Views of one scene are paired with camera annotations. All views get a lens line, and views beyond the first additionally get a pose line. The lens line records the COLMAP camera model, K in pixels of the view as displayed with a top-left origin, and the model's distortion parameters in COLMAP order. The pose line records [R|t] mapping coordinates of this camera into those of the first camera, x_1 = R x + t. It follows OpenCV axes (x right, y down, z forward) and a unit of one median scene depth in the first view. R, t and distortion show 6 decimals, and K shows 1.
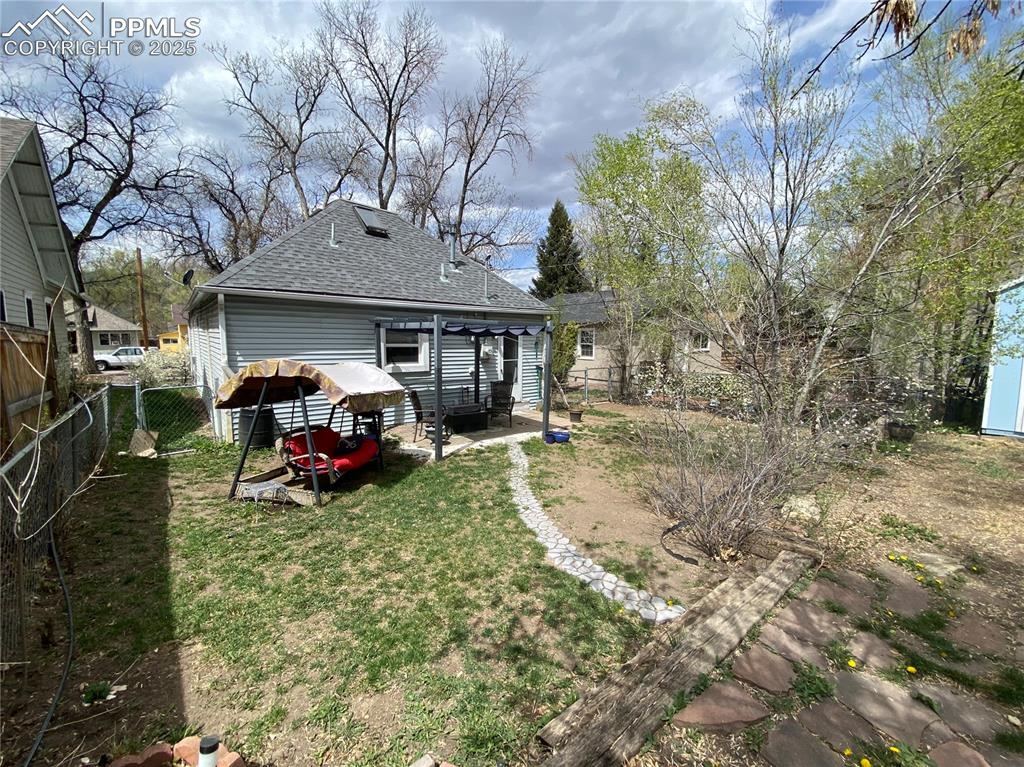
lens RADIAL K [[418.6, 0, 512.0], [0, 418.6, 383.5], [0, 0, 1]] dist [0.000885, -0.000033]
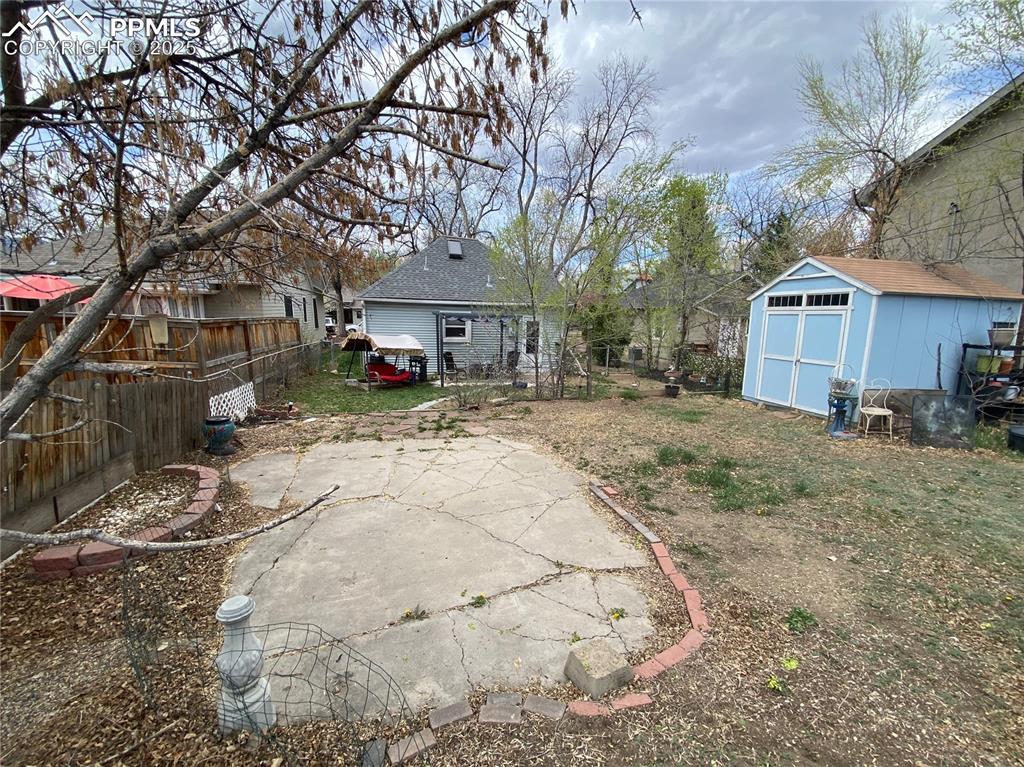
lens RADIAL K [[418.6, 0, 512.0], [0, 418.6, 383.5], [0, 0, 1]] dist [0.000885, -0.000033]
pose [[0.899579, 0.083160, -0.428767, 1.423361], [-0.060596, 0.995976, 0.066036, 0.026092], [0.432533, -0.033423, 0.900998, -0.878544]]
